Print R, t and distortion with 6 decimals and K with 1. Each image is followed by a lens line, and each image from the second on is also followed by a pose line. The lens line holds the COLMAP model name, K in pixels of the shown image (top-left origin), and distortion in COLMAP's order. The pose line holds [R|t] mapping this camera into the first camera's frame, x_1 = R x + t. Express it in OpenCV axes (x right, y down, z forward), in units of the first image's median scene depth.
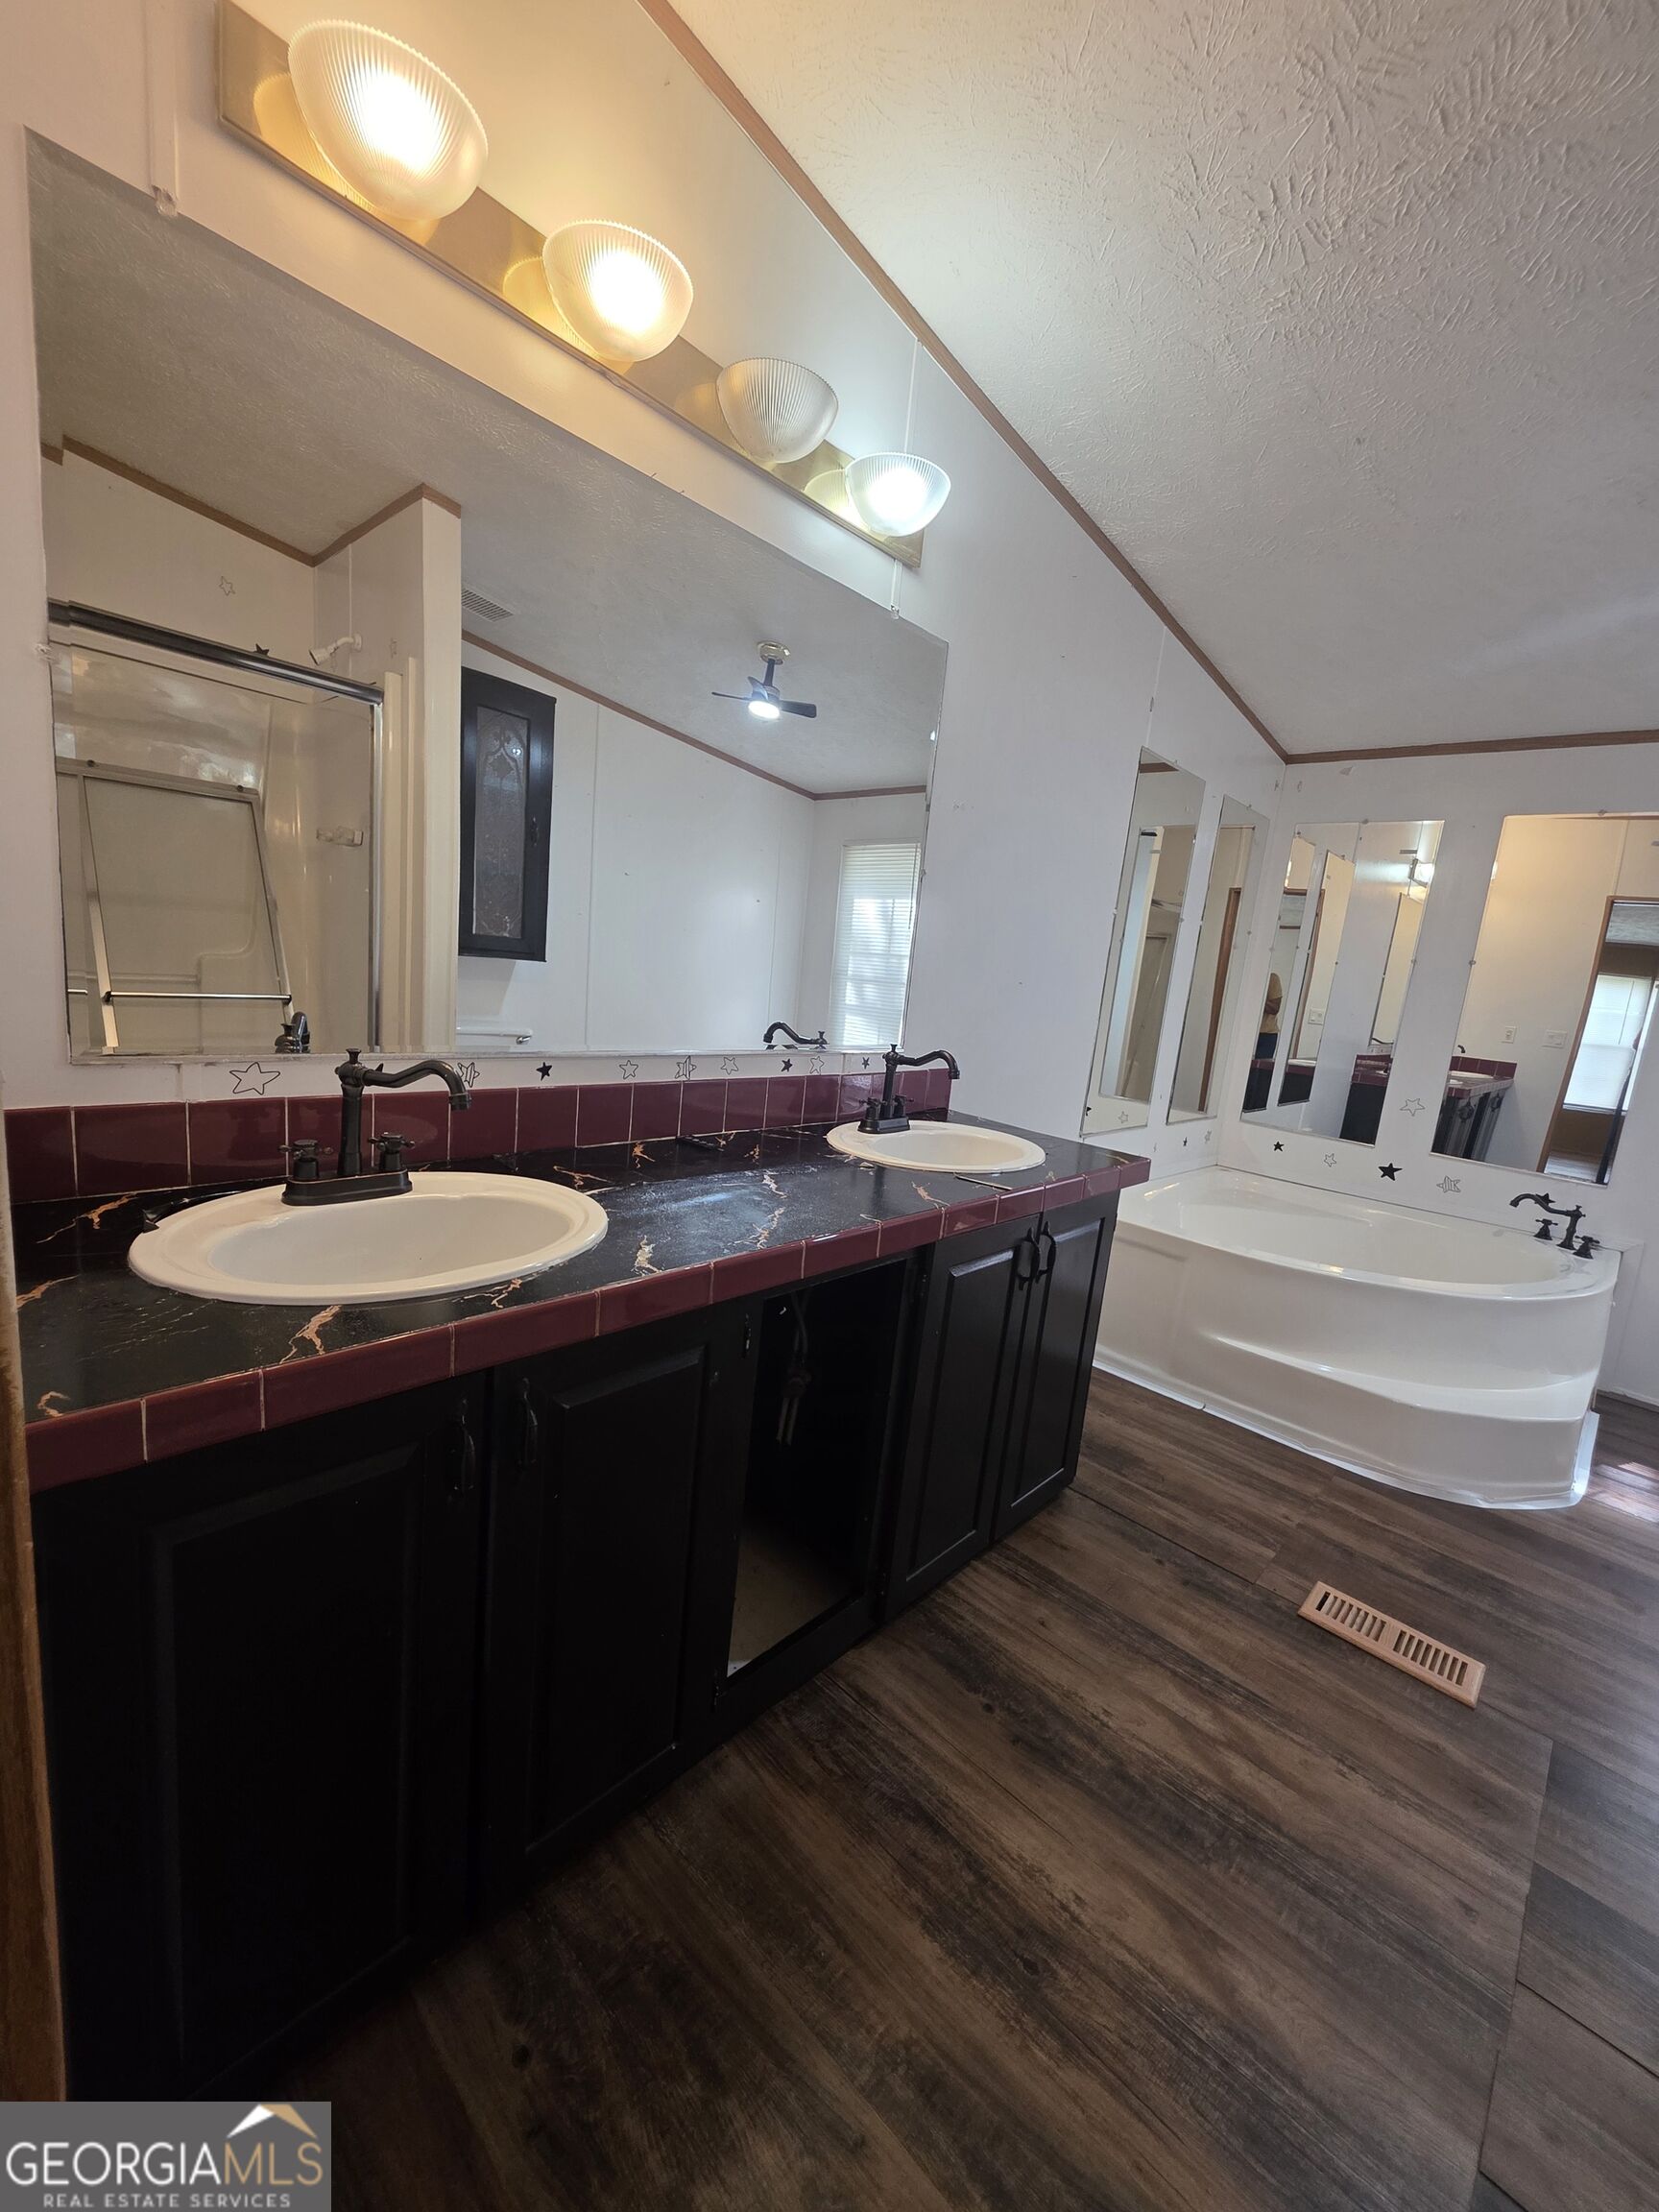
lens RADIAL K [[889.1, 0, 834.0], [0, 889.1, 1106.5], [0, 0, 1]] dist [0.000597, 0.000225]
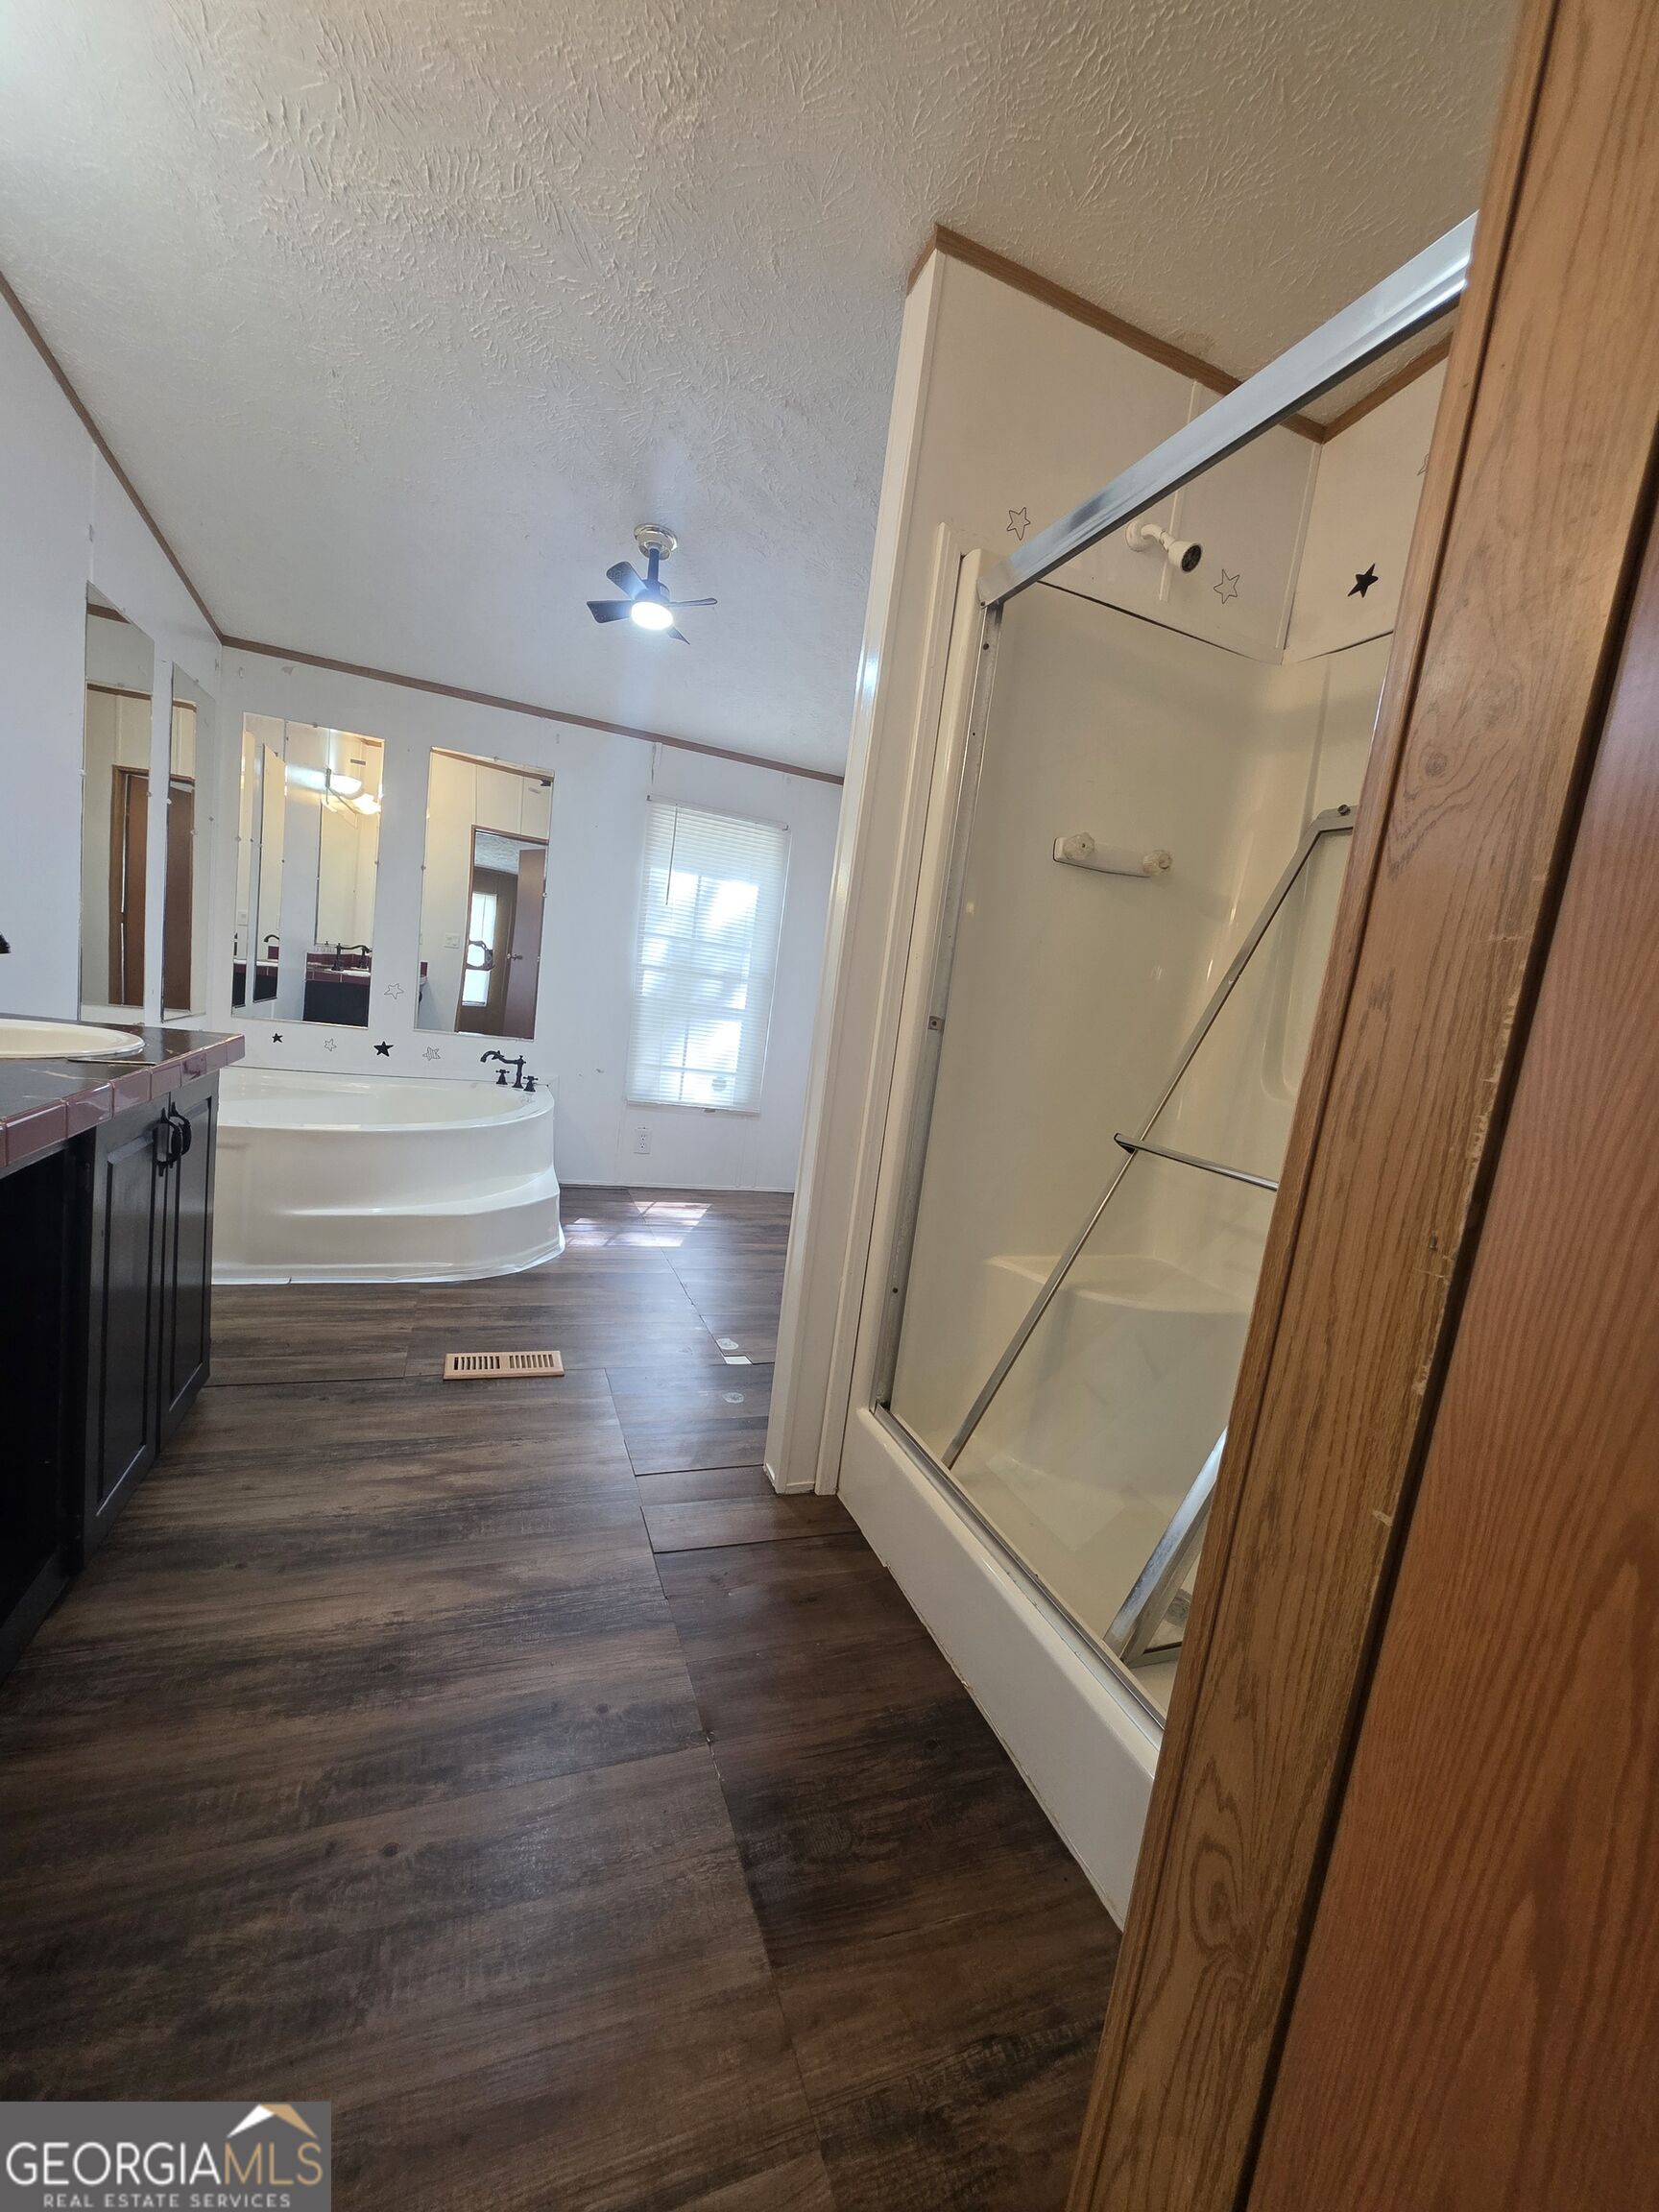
lens RADIAL K [[889.1, 0, 825.7], [0, 889.1, 1104.9], [0, 0, 1]] dist [0.000597, 0.000225]
pose [[0.444501, -0.159605, 0.881445, -0.272402], [0.073261, 0.987180, 0.141807, 0.043333], [-0.892778, 0.001542, 0.450495, -0.051538]]
